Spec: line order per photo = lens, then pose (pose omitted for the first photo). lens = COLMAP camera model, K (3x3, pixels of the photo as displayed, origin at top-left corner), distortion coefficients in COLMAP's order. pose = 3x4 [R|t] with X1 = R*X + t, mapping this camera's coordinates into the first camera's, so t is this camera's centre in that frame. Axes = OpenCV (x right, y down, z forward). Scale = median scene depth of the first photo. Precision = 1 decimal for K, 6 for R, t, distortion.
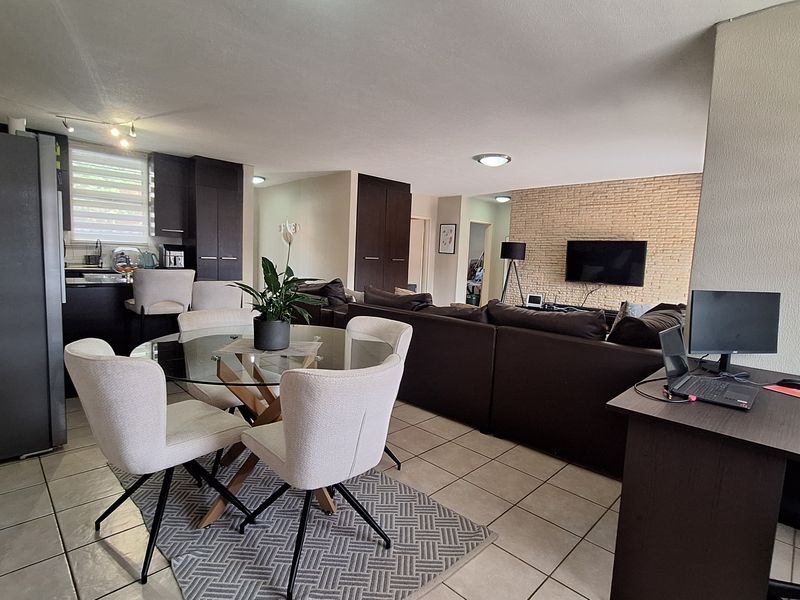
lens RADIAL K [[420.7, 0, 395.4], [0, 420.7, 299.2], [0, 0, 1]] dist [-0.016883, 0.002103]
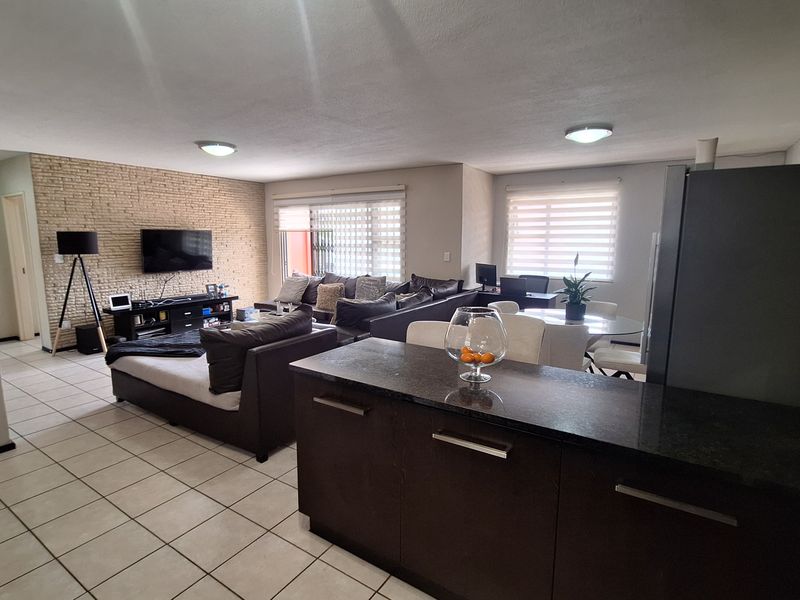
lens RADIAL K [[417.1, 0, 400.0], [0, 417.1, 300.0], [0, 0, 1]] dist [-0.016675, -0.000450]
pose [[-0.215658, -0.187487, 0.958301, -0.576896], [0.080102, 0.974690, 0.208720, -0.128609], [-0.973178, 0.121774, -0.195182, 0.630706]]
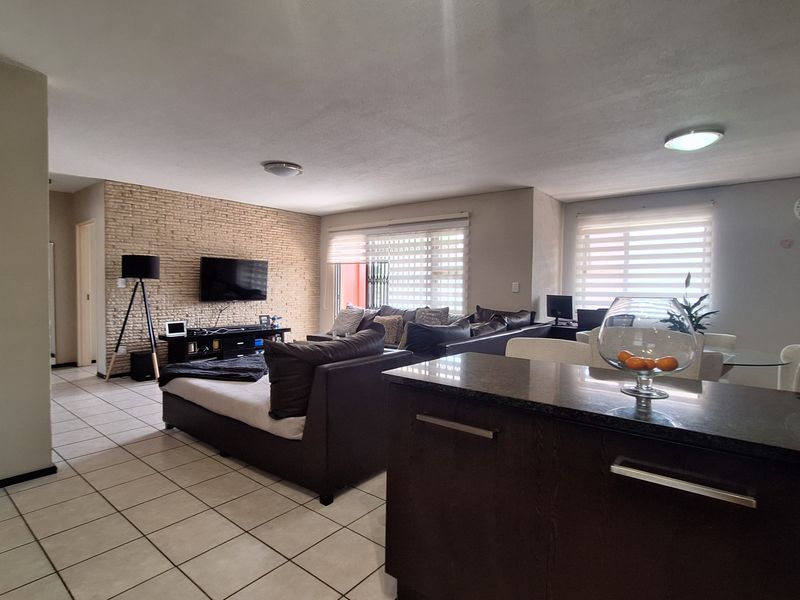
lens RADIAL K [[420.7, 0, 395.4], [0, 420.7, 299.2], [0, 0, 1]] dist [-0.016883, 0.002103]
pose [[-0.108917, -0.076340, 0.991115, -0.518096], [0.079820, 0.993156, 0.085269, -0.090100], [-0.990841, 0.088398, -0.102078, 0.666901]]
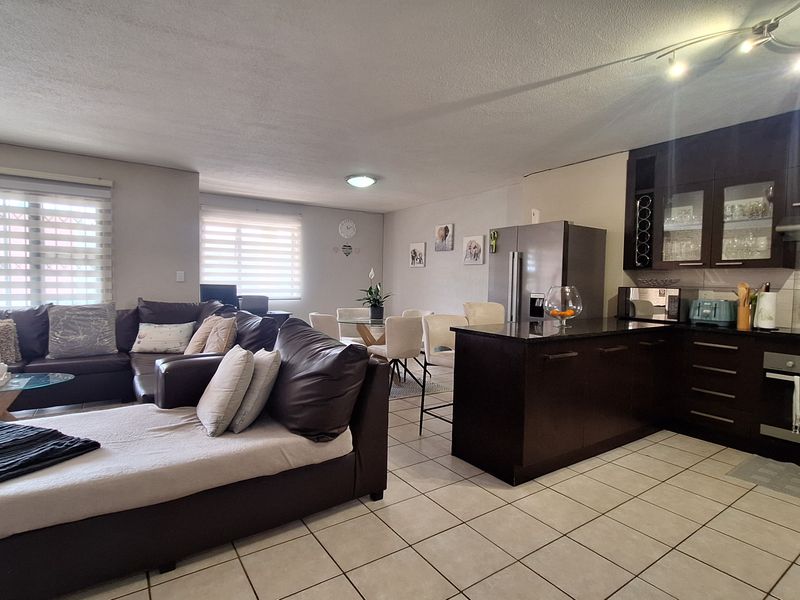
lens RADIAL K [[420.7, 0, 395.4], [0, 420.7, 299.2], [0, 0, 1]] dist [-0.016883, 0.002103]
pose [[-0.980314, -0.070539, 0.184416, -0.253058], [-0.043773, 0.988407, 0.145381, -0.110912], [-0.192533, 0.134447, -0.972037, 1.008446]]
